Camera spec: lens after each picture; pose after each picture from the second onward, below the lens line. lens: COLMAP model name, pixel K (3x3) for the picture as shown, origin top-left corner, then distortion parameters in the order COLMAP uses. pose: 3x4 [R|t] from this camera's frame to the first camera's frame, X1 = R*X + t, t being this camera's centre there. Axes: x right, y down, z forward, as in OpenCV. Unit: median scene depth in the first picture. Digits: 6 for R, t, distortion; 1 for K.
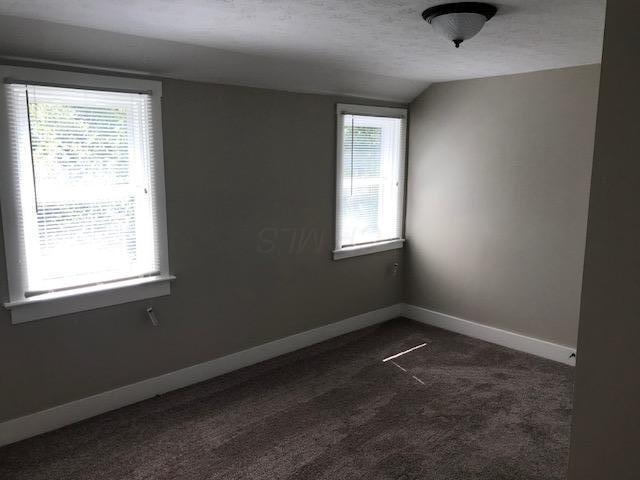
lens RADIAL K [[530.3, 0, 318.6], [0, 530.3, 239.7], [0, 0, 1]] dist [0.016304, -0.019430]
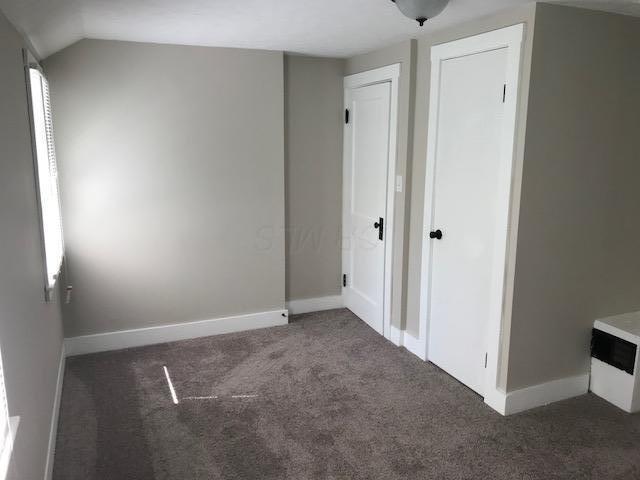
lens RADIAL K [[530.3, 0, 321.5], [0, 530.3, 242.2], [0, 0, 1]] dist [0.016304, -0.019430]
pose [[0.325818, -0.193025, 0.925518, -0.575651], [0.152214, 0.976876, 0.150151, -0.100722], [-0.933099, 0.091955, 0.347664, 0.617556]]
